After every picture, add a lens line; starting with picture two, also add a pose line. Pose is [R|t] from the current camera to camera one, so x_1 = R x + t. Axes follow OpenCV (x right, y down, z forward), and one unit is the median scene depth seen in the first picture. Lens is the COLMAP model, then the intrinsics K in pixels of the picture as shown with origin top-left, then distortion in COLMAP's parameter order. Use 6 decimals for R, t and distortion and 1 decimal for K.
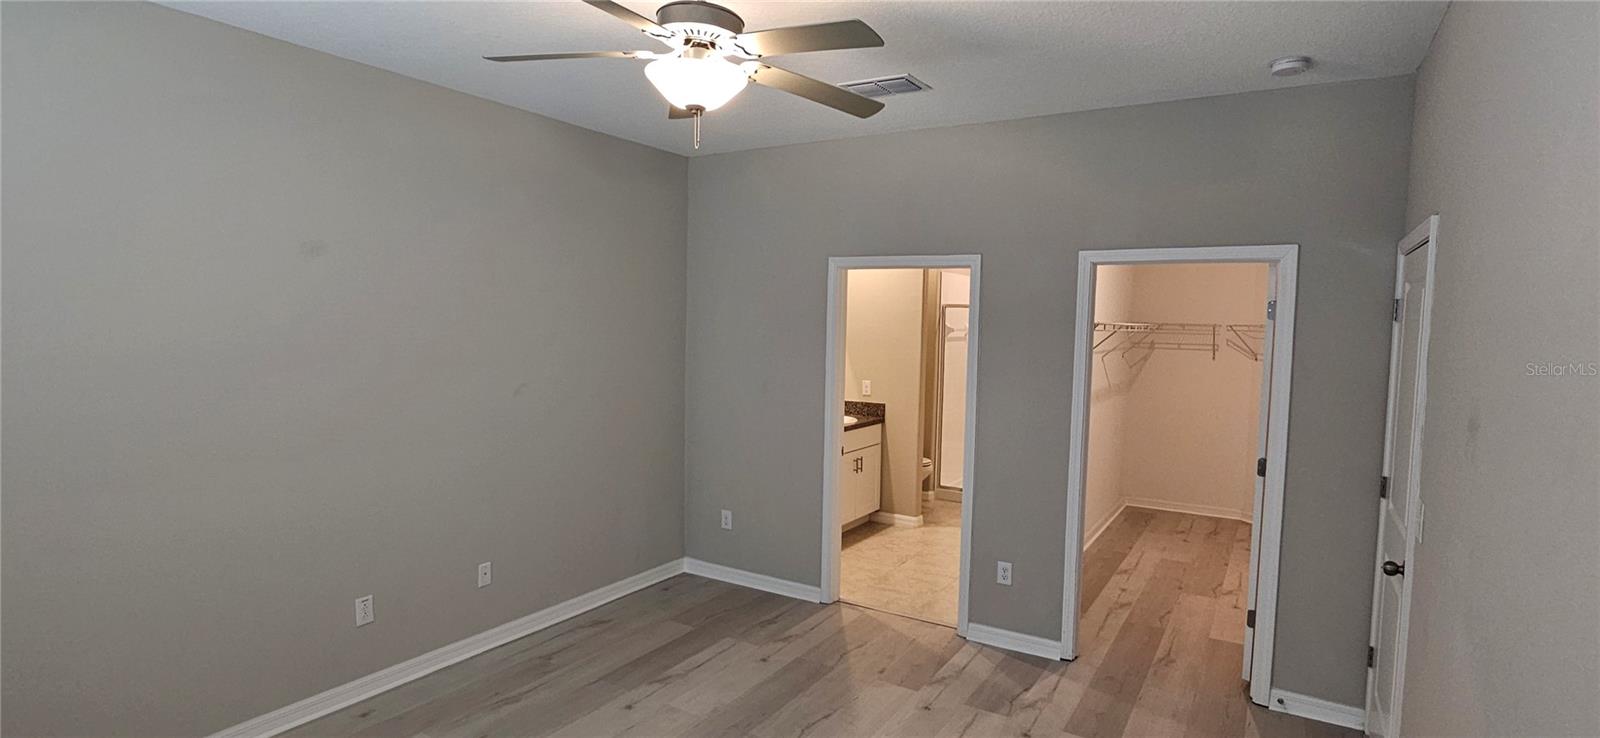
lens RADIAL K [[800.8, 0, 800.0], [0, 800.8, 369.0], [0, 0, 1]] dist [0.002021, 0.000181]
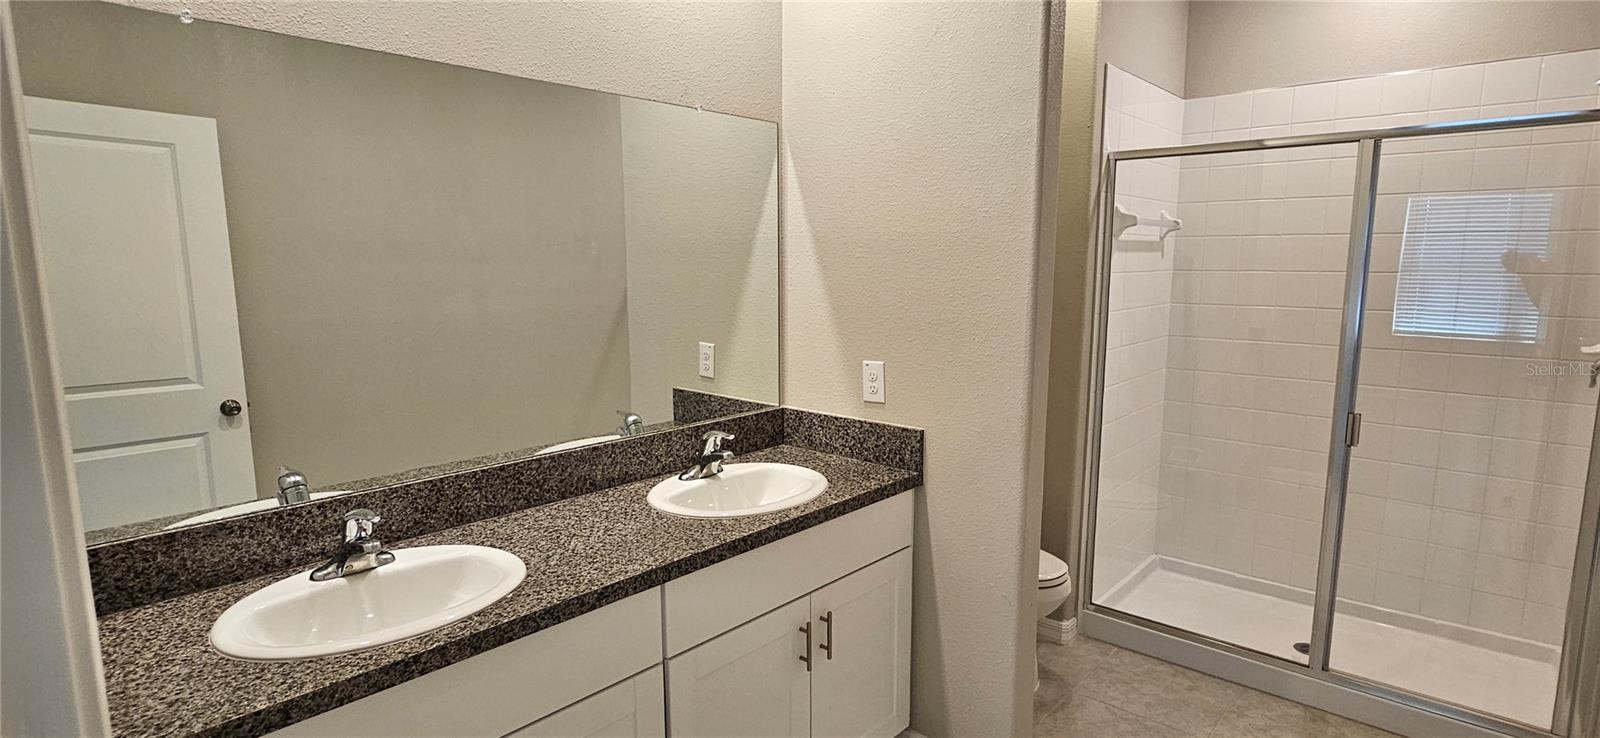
lens RADIAL K [[800.8, 0, 800.0], [0, 800.8, 369.0], [0, 0, 1]] dist [0.002021, 0.000181]
pose [[0.983561, 0.007091, -0.180434, 0.108415], [0.007784, 0.996635, 0.081602, -0.010151], [0.180406, -0.081665, 0.980196, 0.621792]]
